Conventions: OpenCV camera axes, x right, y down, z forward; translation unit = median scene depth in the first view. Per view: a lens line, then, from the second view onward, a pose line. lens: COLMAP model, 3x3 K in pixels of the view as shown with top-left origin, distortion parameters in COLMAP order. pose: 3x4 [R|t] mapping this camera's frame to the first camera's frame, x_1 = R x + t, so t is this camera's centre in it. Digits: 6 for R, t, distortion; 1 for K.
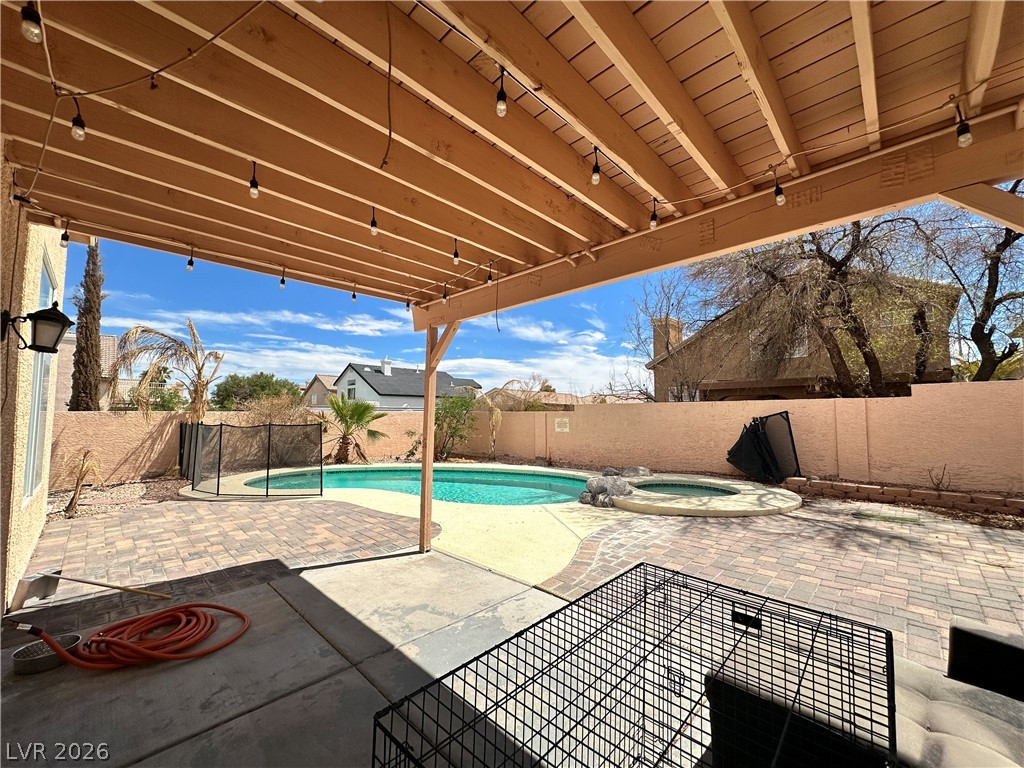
lens RADIAL K [[410.1, 0, 512.1], [0, 410.1, 384.6], [0, 0, 1]] dist [-0.002398, 0.000299]
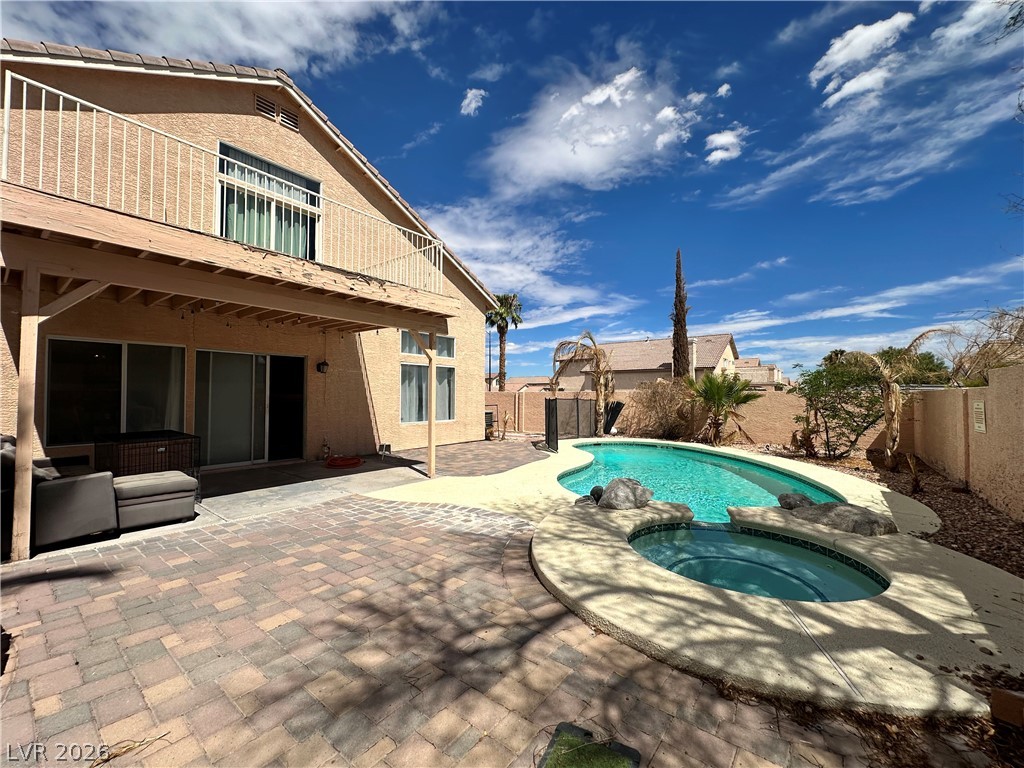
lens RADIAL K [[410.1, 0, 514.2], [0, 410.1, 386.7], [0, 0, 1]] dist [-0.002398, 0.000299]
pose [[0.120094, -0.015467, -0.992642, 0.619298], [0.064070, 0.997915, -0.007797, 0.042067], [0.990693, -0.062662, 0.120835, 0.512628]]
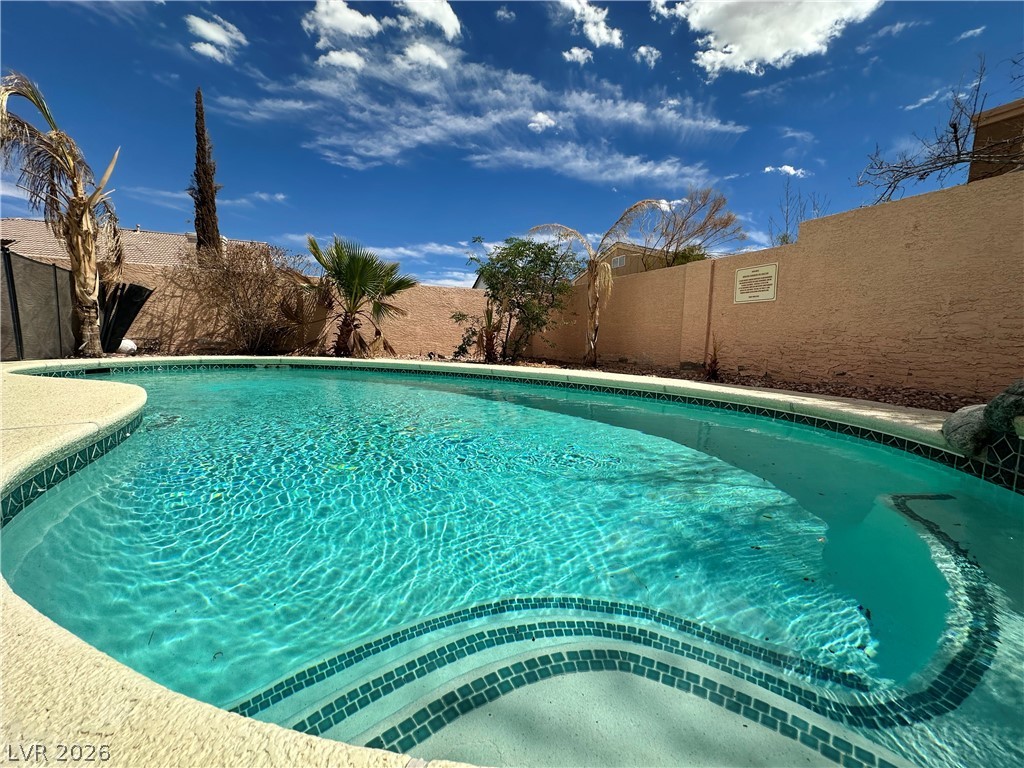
lens RADIAL K [[410.1, 0, 507.9], [0, 410.1, 385.0], [0, 0, 1]] dist [-0.002398, 0.000299]
pose [[0.929073, 0.070365, -0.363141, 0.058612], [-0.004791, 0.983946, 0.178399, 0.149663], [0.369865, -0.164006, 0.914496, 0.625353]]
